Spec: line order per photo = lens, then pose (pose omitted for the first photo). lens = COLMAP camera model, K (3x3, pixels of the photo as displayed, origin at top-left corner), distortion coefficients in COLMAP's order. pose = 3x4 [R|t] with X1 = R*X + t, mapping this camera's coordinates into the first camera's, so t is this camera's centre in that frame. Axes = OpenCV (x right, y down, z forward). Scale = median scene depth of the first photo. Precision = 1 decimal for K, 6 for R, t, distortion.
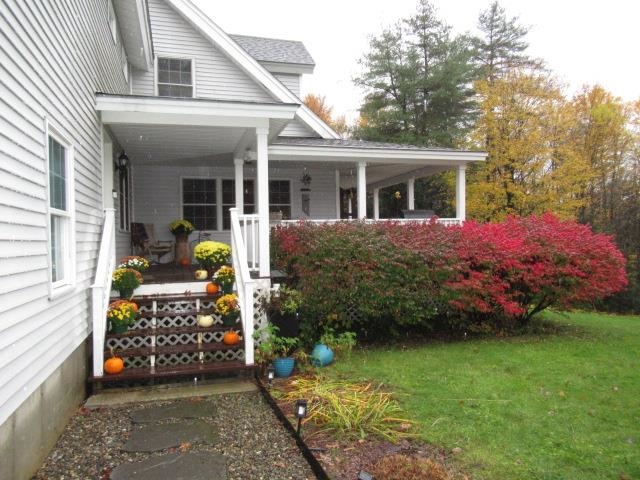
lens RADIAL K [[471.2, 0, 320.0], [0, 471.2, 239.9], [0, 0, 1]] dist [-0.001388, -0.000240]
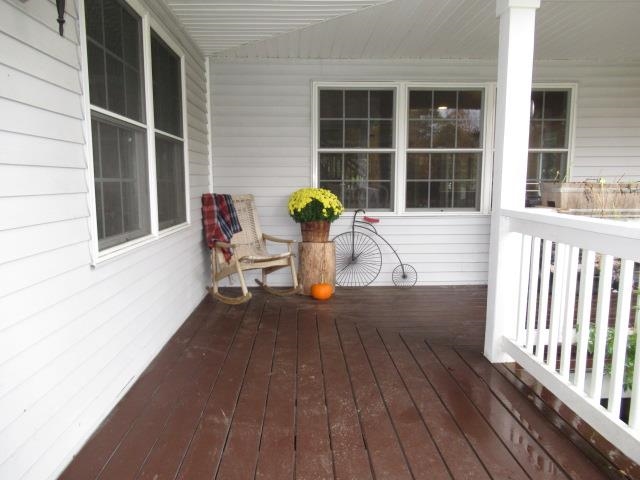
lens RADIAL K [[471.2, 0, 319.9], [0, 471.2, 241.7], [0, 0, 1]] dist [-0.001388, -0.000240]
pose [[0.964127, 0.046731, -0.261295, -0.176575], [-0.013341, 0.991667, 0.128131, -0.048286], [0.265105, -0.120049, 0.956717, 0.588990]]
